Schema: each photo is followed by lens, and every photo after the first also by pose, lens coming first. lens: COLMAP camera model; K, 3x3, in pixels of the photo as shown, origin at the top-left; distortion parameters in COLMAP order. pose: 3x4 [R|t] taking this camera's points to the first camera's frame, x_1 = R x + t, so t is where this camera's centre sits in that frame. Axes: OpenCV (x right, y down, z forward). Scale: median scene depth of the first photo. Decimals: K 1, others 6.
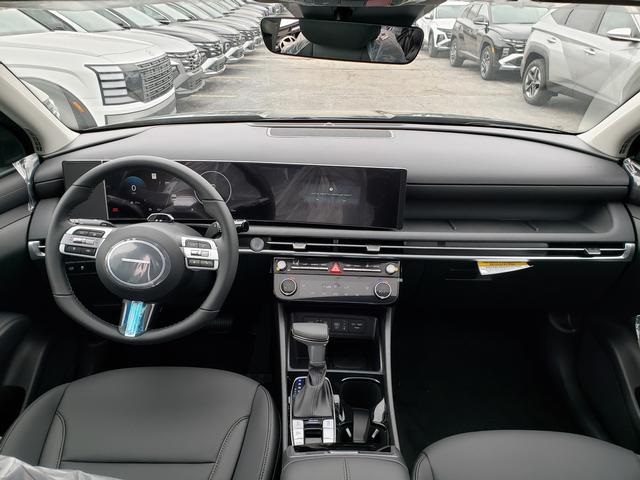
lens RADIAL K [[492.1, 0, 318.8], [0, 492.1, 235.8], [0, 0, 1]] dist [0.035043, -0.038593]
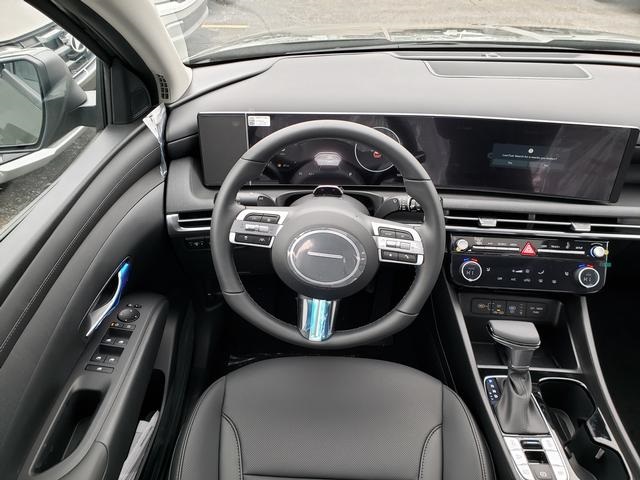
lens RADIAL K [[492.1, 0, 320.6], [0, 492.1, 241.1], [0, 0, 1]] dist [0.035043, -0.038593]
pose [[0.999704, 0.013641, -0.020157, -0.340640], [-0.009313, 0.979552, 0.200976, -0.126943], [0.022486, -0.200729, 0.979389, 0.199603]]
